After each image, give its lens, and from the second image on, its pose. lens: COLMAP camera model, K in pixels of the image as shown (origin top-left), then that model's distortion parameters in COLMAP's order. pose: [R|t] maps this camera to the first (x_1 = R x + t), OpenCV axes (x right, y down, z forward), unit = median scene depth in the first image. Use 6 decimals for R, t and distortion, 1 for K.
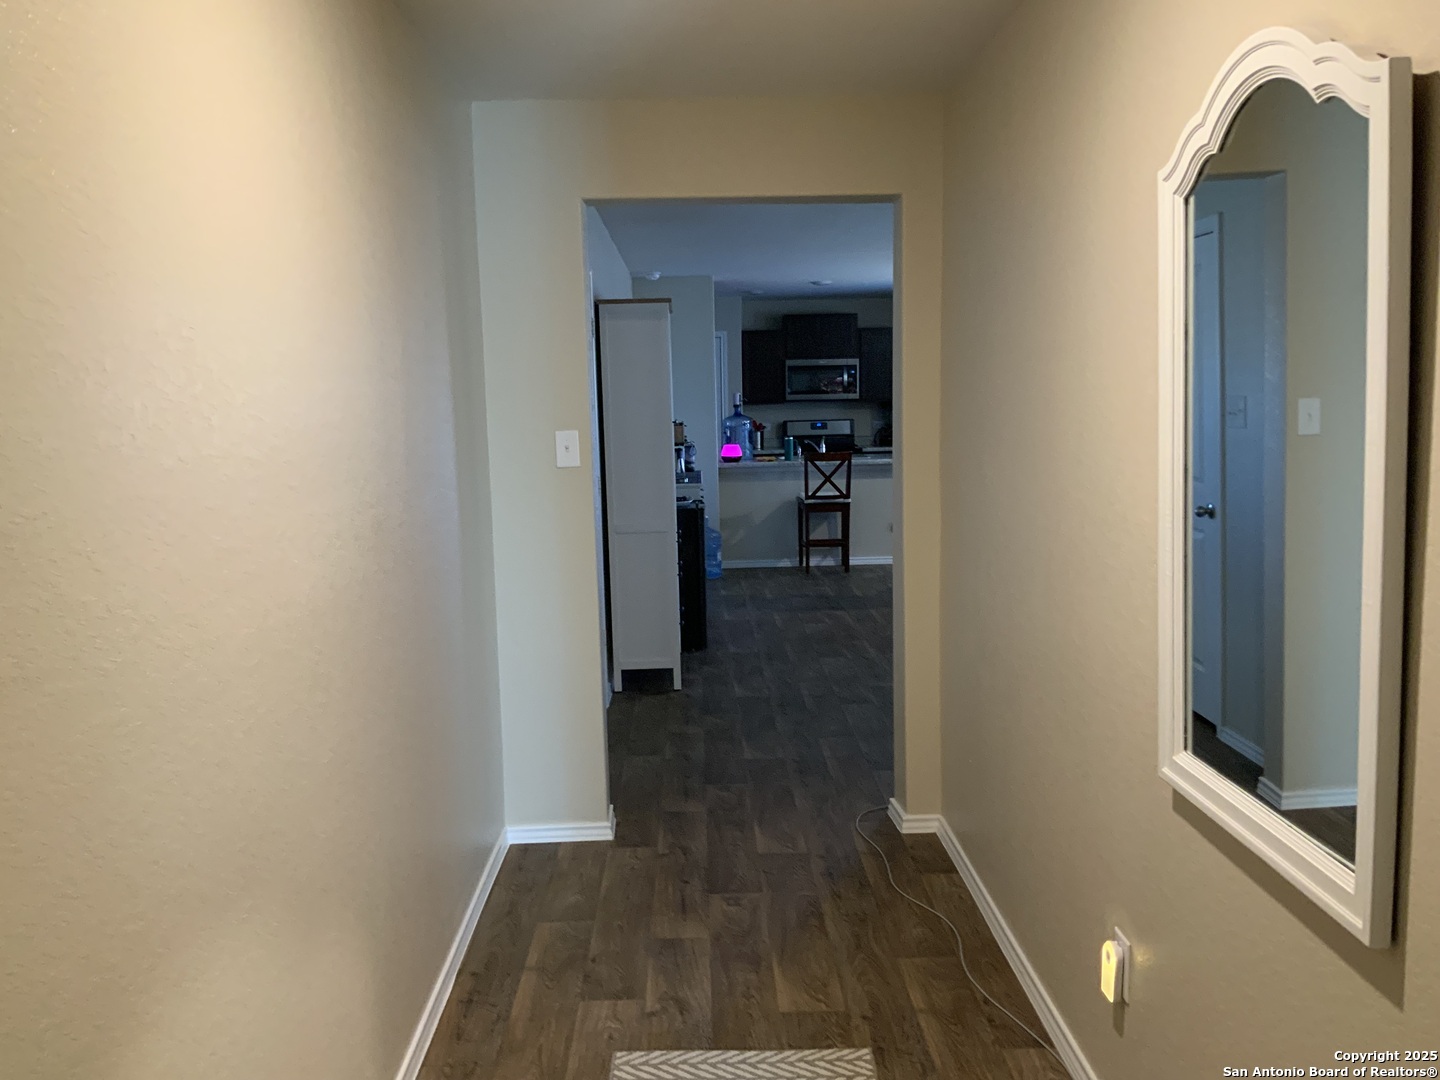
lens RADIAL K [[1180.1, 0, 745.0], [0, 1180.1, 530.6], [0, 0, 1]] dist [0.073370, -0.150091]
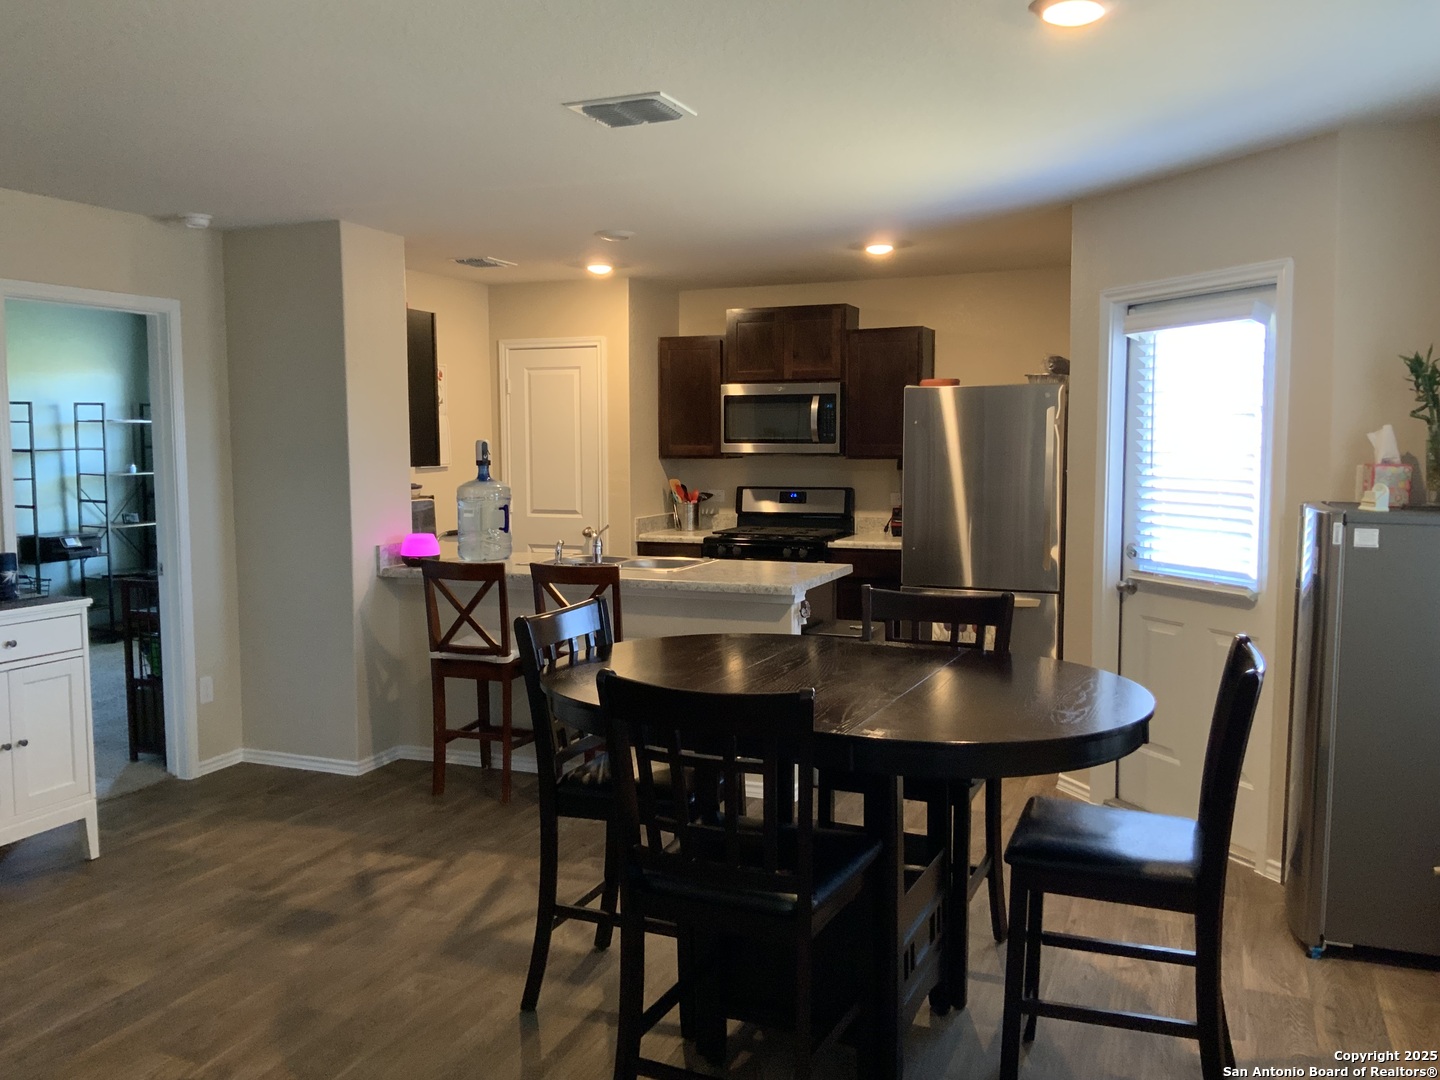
lens RADIAL K [[1180.1, 0, 717.7], [0, 1180.1, 534.4], [0, 0, 1]] dist [0.073370, -0.150091]
pose [[0.882377, 0.059292, -0.466792, 0.959969], [-0.071023, 0.997446, -0.007559, -0.196702], [0.465152, 0.039823, 0.884335, 1.446471]]
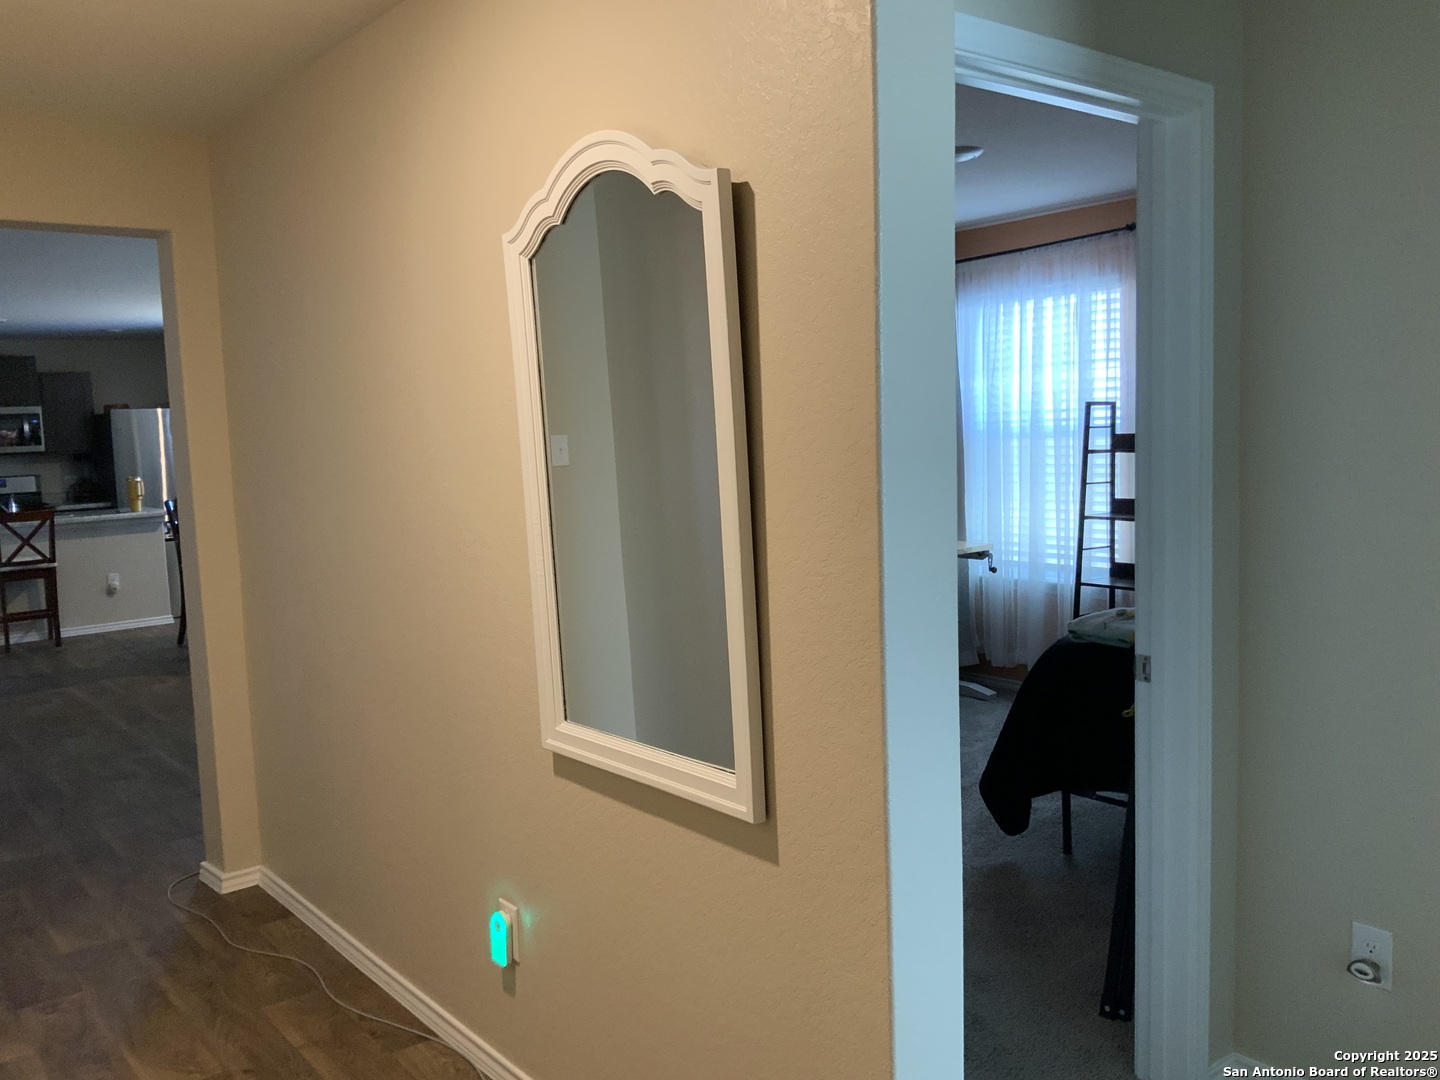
lens RADIAL K [[1180.1, 0, 711.1], [0, 1180.1, 531.7], [0, 0, 1]] dist [0.073370, -0.150091]
pose [[0.804918, -0.072528, 0.588937, -0.095671], [0.095589, 0.995388, -0.008061, 0.009846], [-0.585636, 0.062784, 0.808139, -0.025697]]
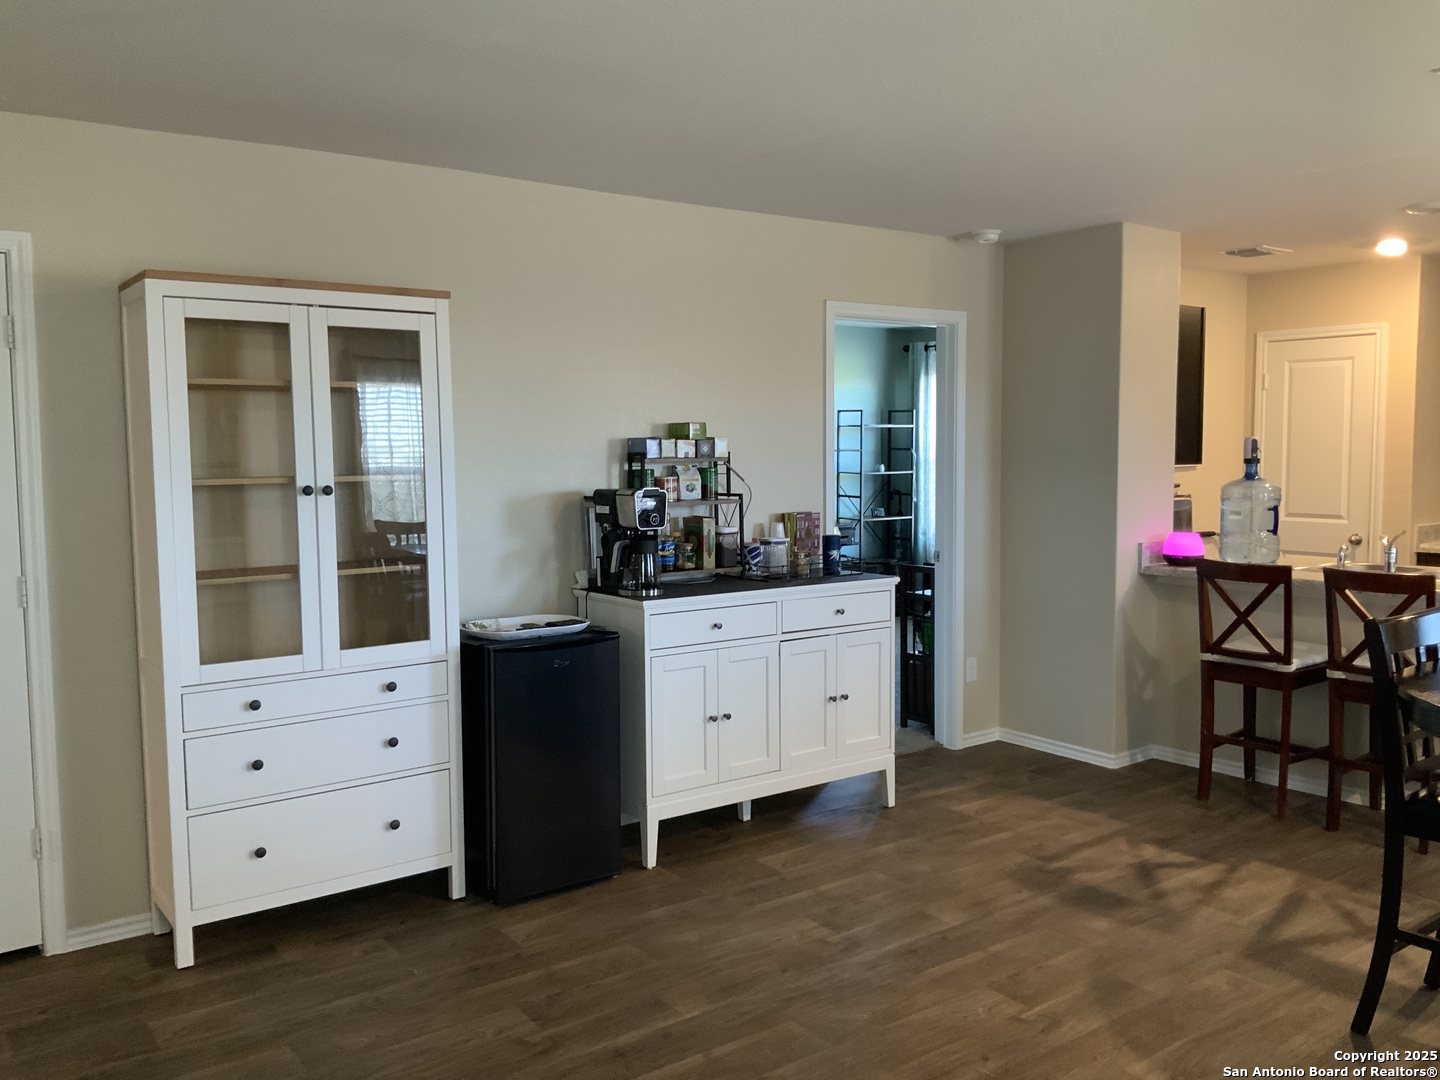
lens RADIAL K [[1180.1, 0, 721.7], [0, 1180.1, 536.9], [0, 0, 1]] dist [0.073370, -0.150091]
pose [[0.506889, 0.086144, -0.857696, 0.909659], [-0.102338, 0.993971, 0.039350, -0.177999], [0.855915, 0.067829, 0.512649, 1.354740]]
